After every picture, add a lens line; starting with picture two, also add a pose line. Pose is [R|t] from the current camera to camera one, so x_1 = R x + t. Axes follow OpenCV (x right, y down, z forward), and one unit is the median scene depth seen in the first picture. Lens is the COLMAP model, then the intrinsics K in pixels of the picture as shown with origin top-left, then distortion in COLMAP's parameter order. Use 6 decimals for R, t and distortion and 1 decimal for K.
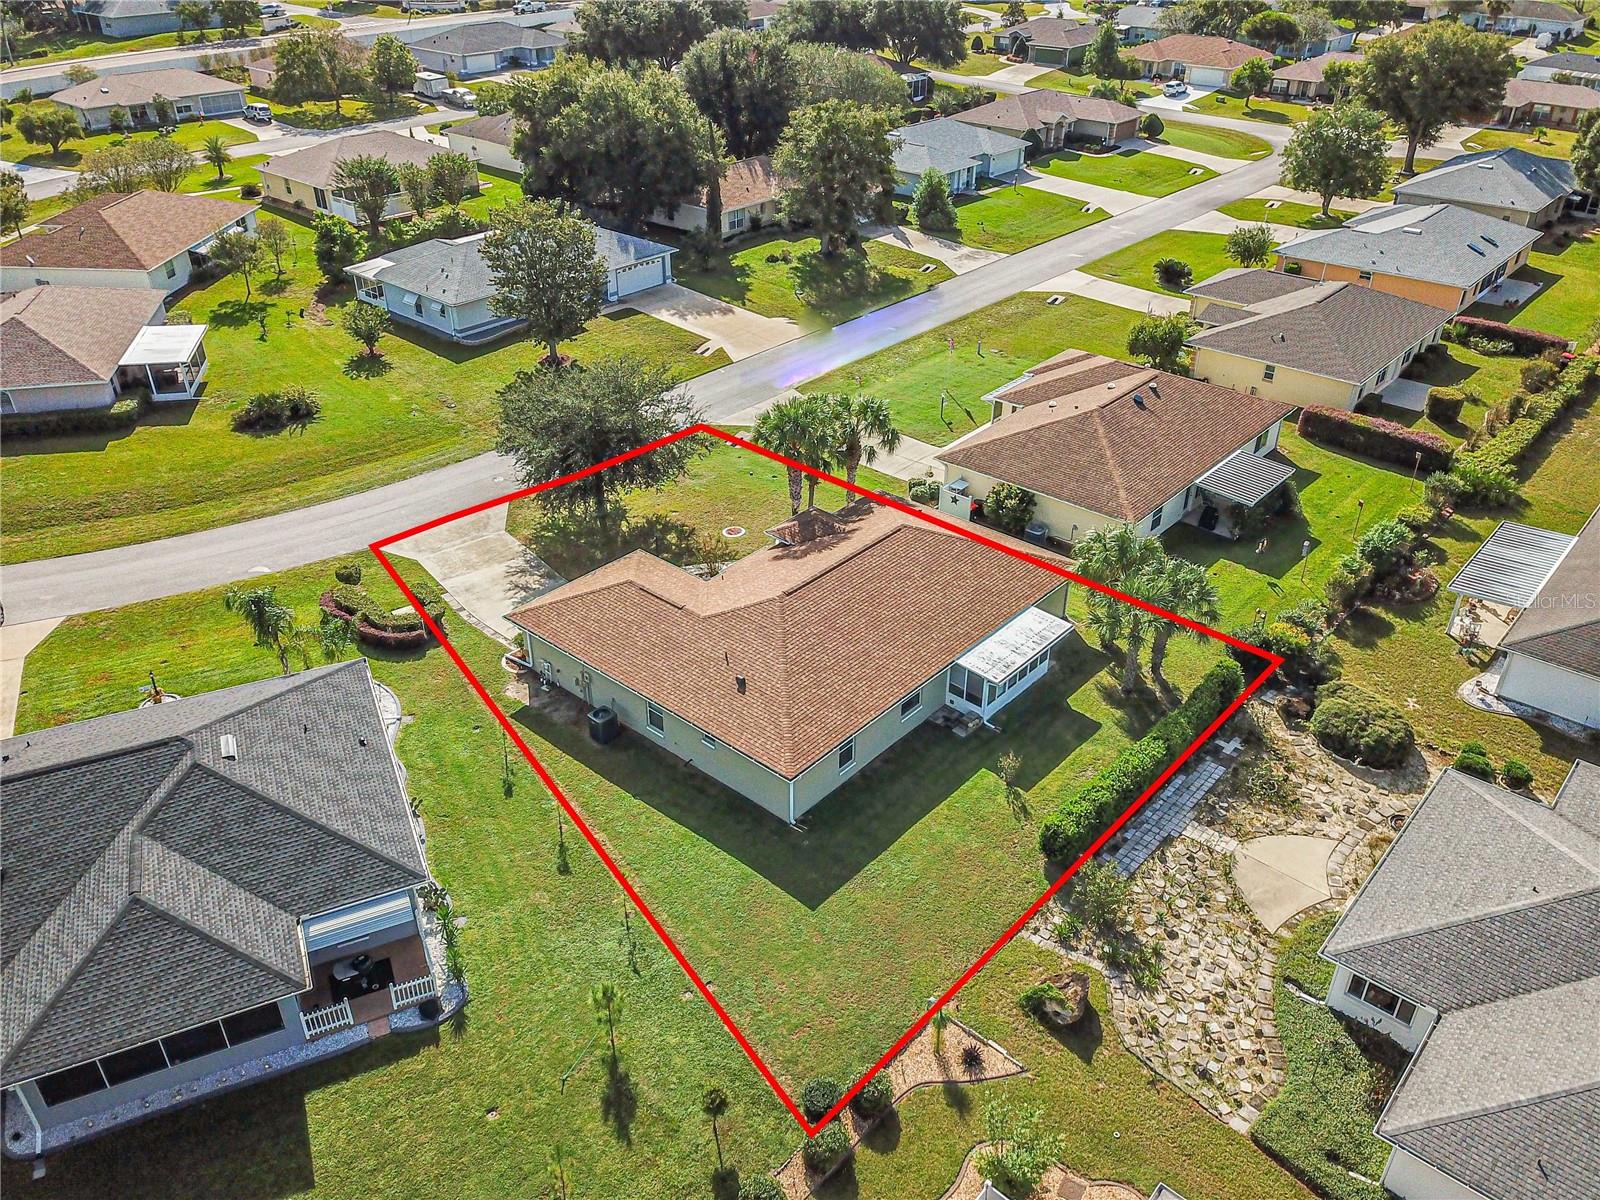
lens RADIAL K [[1224.4, 0, 792.7], [0, 1224.4, 600.7], [0, 0, 1]] dist [0.014118, 0.027198]
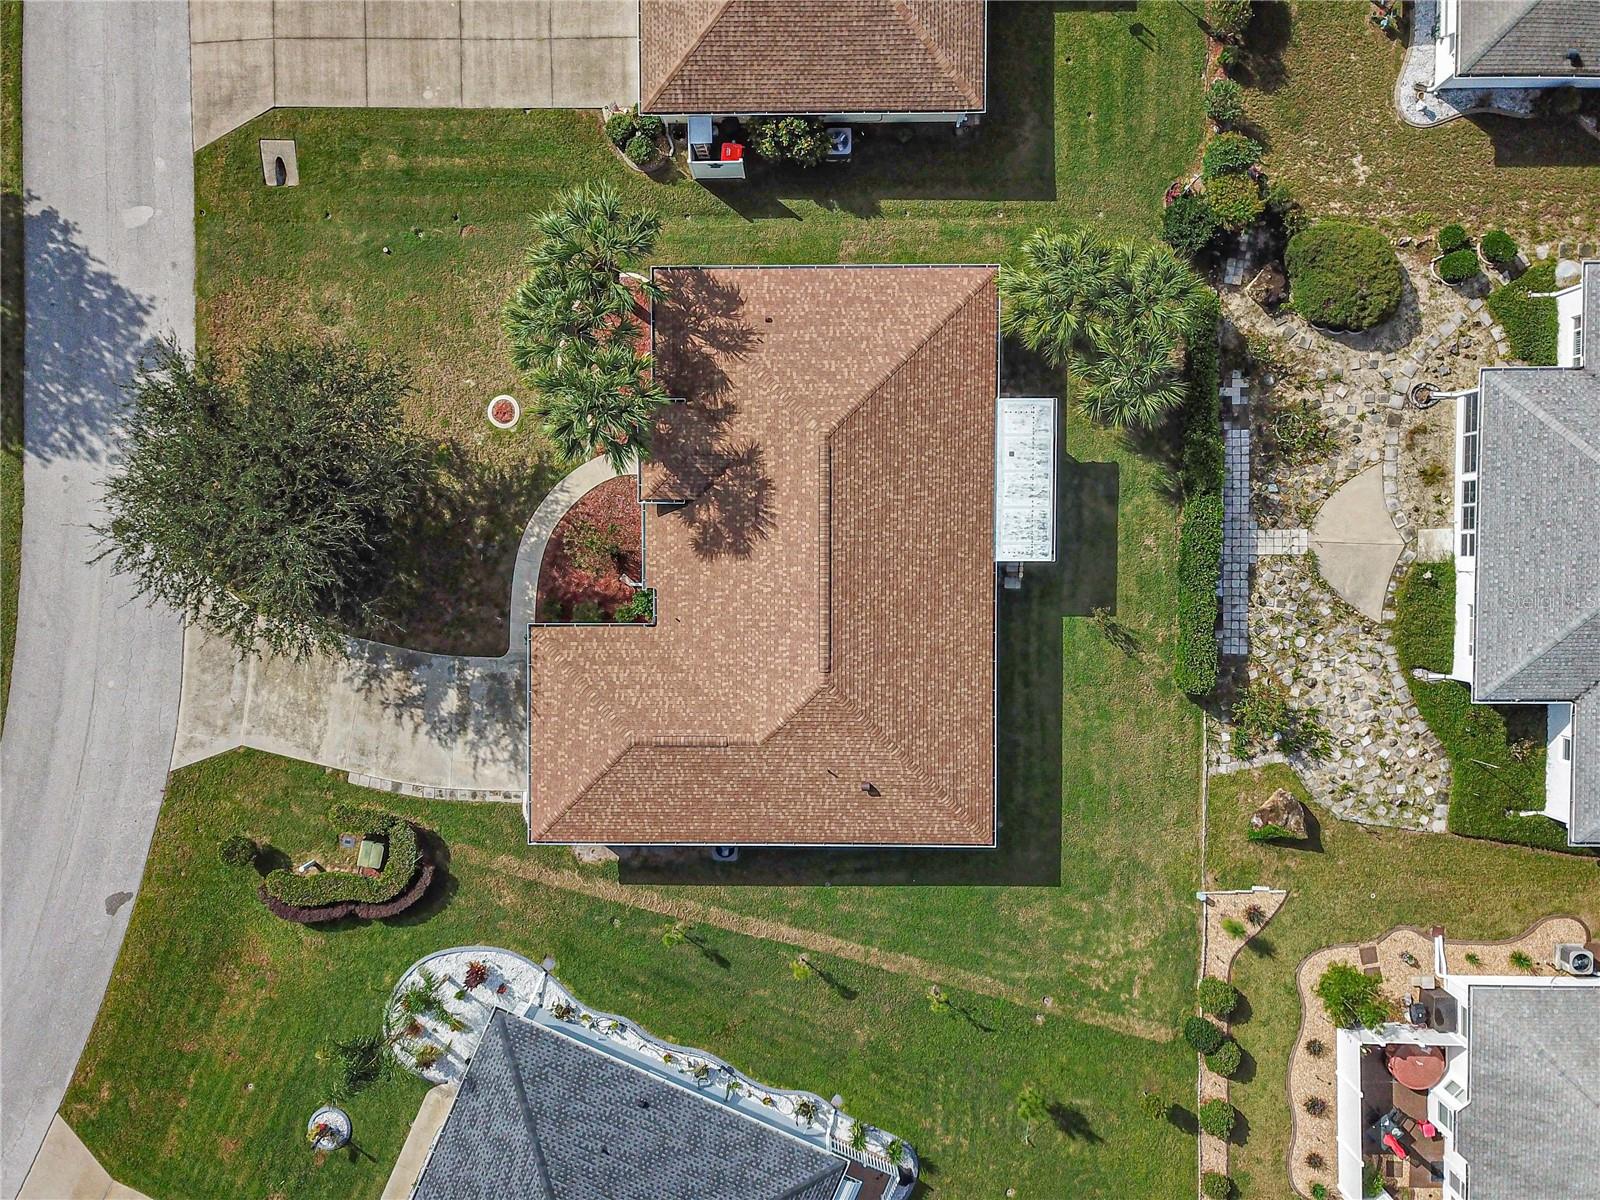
lens RADIAL K [[1224.4, 0, 792.7], [0, 1224.4, 600.7], [0, 0, 1]] dist [0.014118, 0.027198]
pose [[0.747523, -0.663112, -0.038627, 0.038176], [0.363712, 0.359964, 0.859150, -0.692757], [-0.555809, -0.656284, 0.510263, 0.579178]]
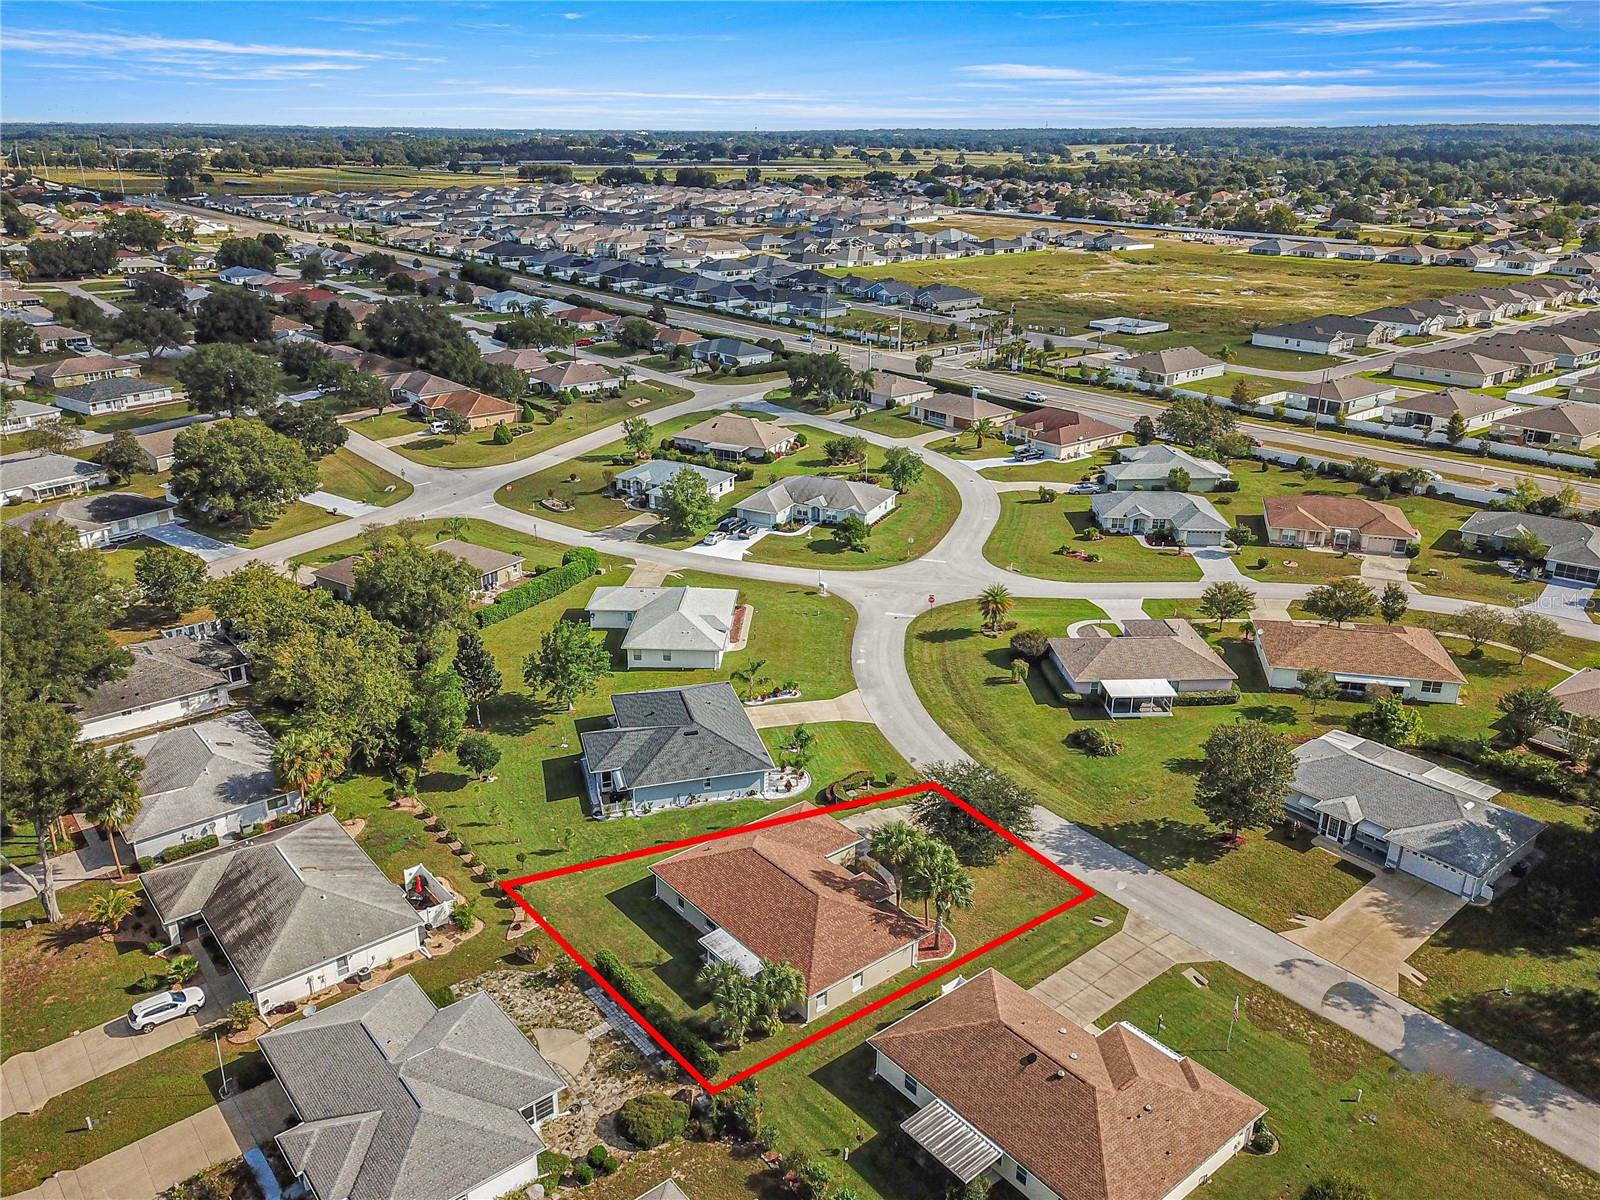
lens RADIAL K [[1214.0, 0, 796.7], [0, 1214.0, 619.5], [0, 0, 1]] dist [0.022936, 0.009236]
pose [[-0.156906, 0.368820, -0.916162, 1.520588], [-0.523275, 0.755694, 0.393839, -1.011922], [0.837594, 0.541200, 0.074422, 0.663512]]
